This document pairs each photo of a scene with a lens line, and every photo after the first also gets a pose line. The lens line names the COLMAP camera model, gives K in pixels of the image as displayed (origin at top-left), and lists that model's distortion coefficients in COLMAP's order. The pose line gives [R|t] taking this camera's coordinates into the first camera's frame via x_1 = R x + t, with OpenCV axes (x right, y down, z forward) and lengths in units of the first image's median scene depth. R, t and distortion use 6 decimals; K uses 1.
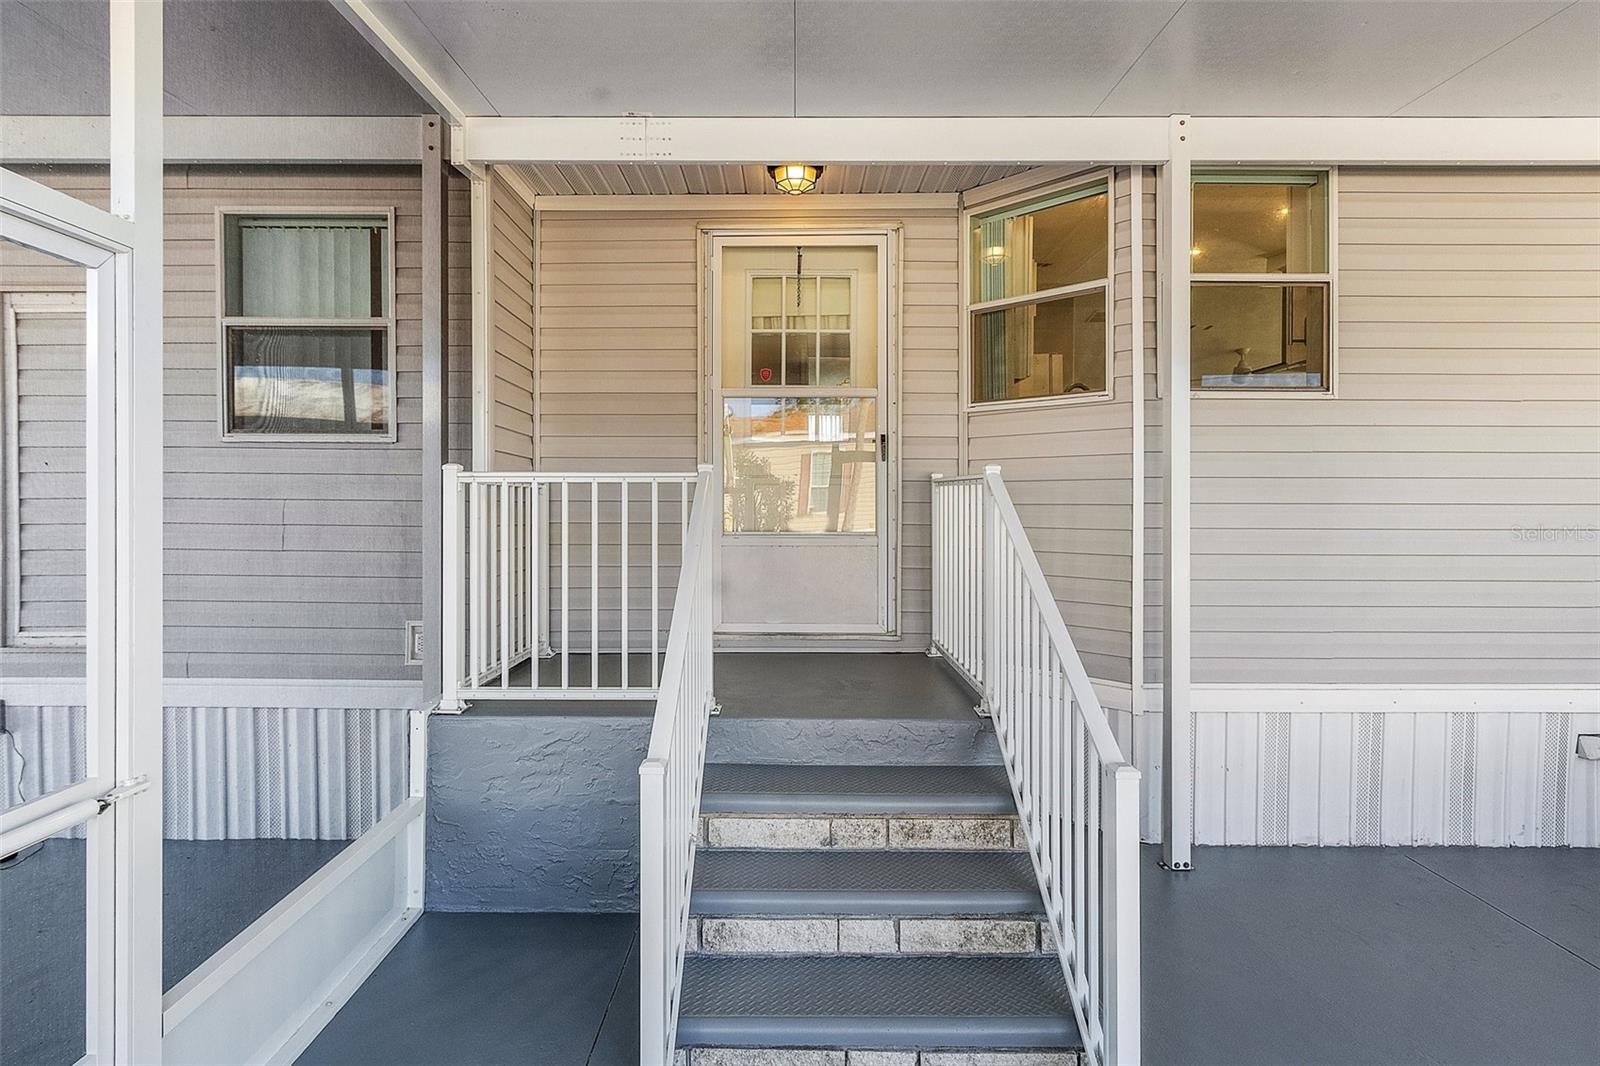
lens RADIAL K [[828.5, 0, 794.7], [0, 828.5, 508.8], [0, 0, 1]] dist [-0.001601, -0.000424]
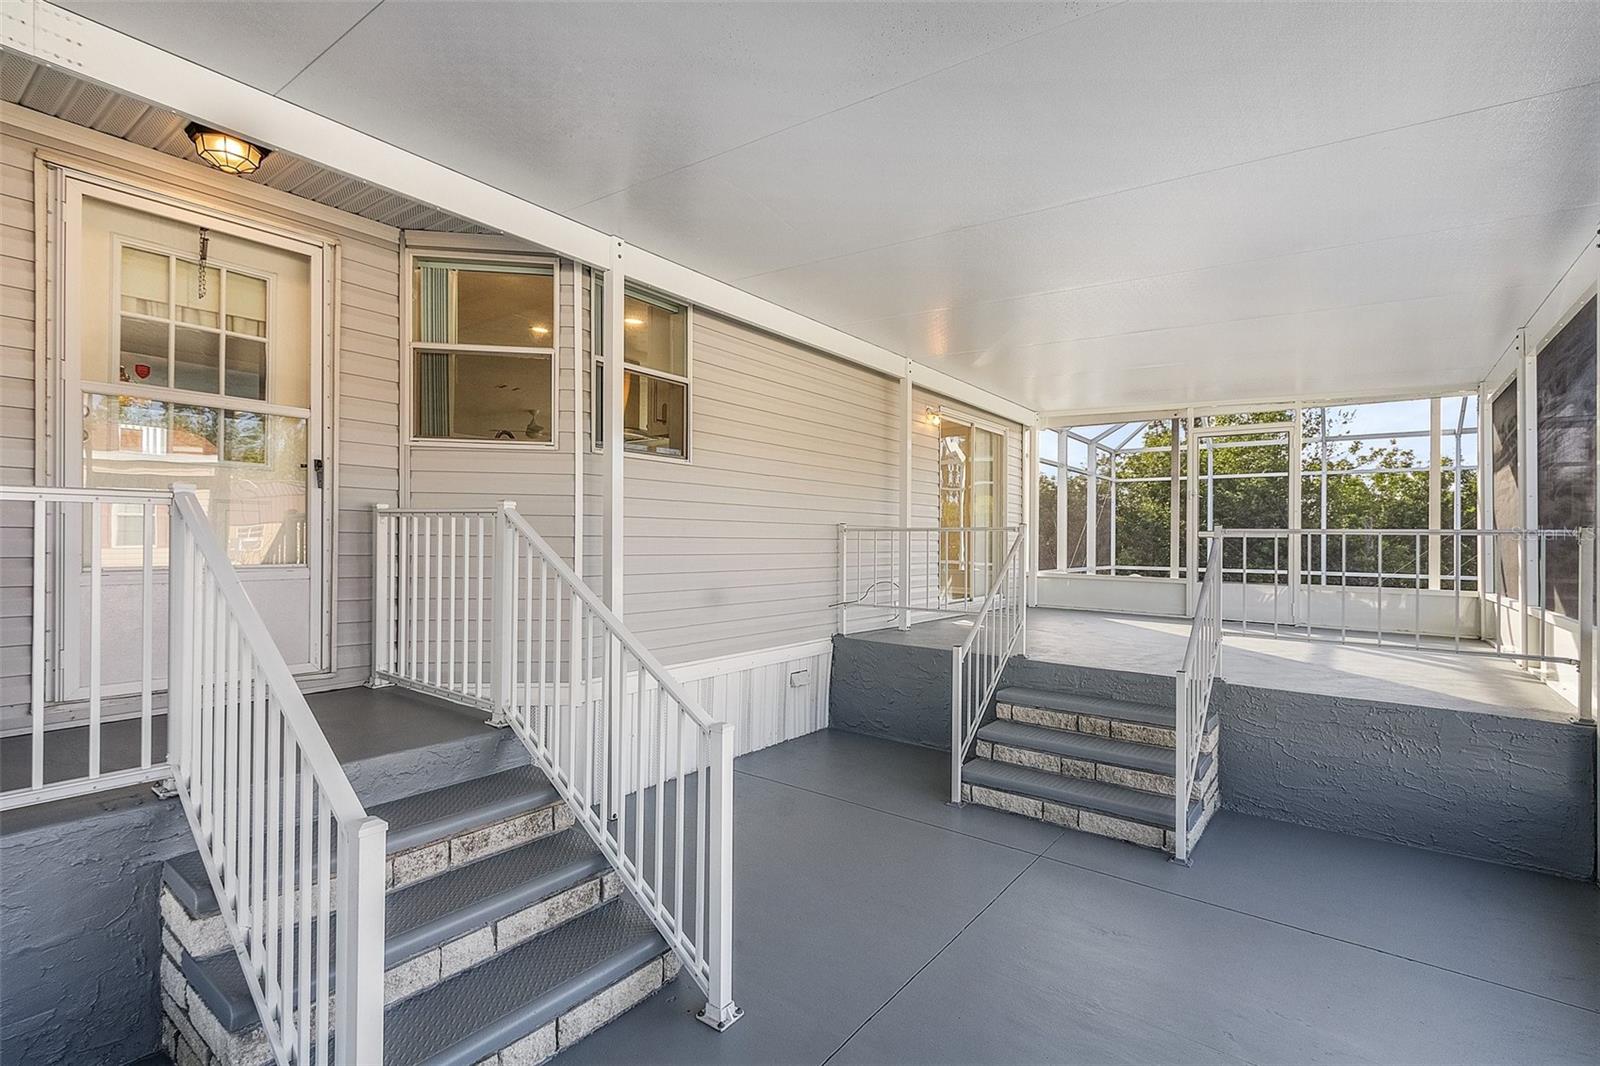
lens RADIAL K [[742.6, 0, 787.8], [0, 742.6, 538.3], [0, 0, 1]] dist [0.000481, 0.000141]
pose [[0.600729, 0.005730, 0.799432, -0.285085], [-0.004795, 0.999982, -0.003564, -0.000504], [-0.799438, -0.001693, 0.600746, 0.080997]]
